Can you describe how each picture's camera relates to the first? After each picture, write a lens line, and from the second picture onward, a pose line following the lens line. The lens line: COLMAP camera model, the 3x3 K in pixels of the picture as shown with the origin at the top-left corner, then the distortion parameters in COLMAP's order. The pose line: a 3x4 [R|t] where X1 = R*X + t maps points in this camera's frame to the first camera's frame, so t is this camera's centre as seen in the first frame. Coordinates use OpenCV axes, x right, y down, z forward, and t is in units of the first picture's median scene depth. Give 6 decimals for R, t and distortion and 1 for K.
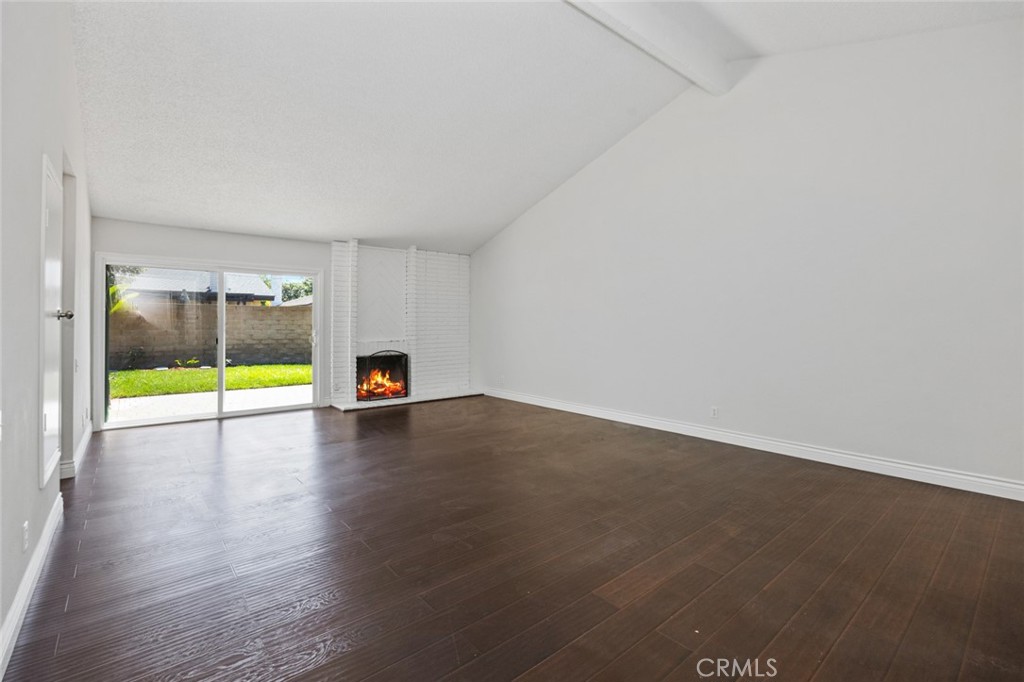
lens RADIAL K [[458.0, 0, 506.4], [0, 458.0, 332.5], [0, 0, 1]] dist [-0.004266, -0.000179]
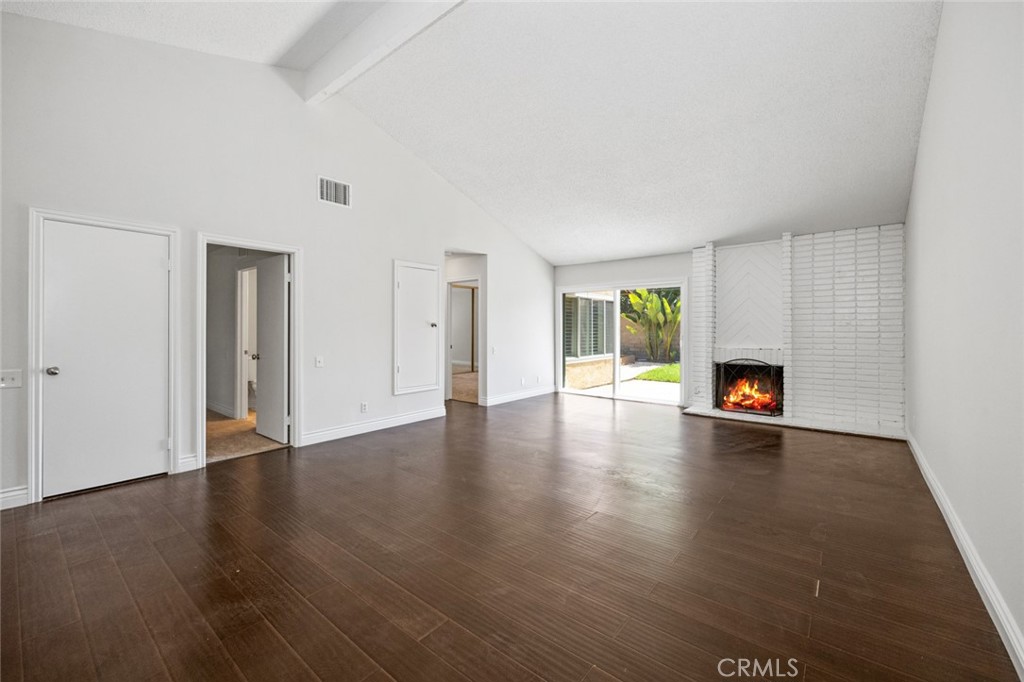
lens RADIAL K [[411.9, 0, 507.5], [0, 411.9, 333.0], [0, 0, 1]] dist [-0.003756, -0.000366]
pose [[0.191760, 0.008275, -0.981407, 0.432723], [-0.018860, 0.999811, 0.004745, -0.005837], [0.981261, 0.017600, 0.191880, 0.389728]]
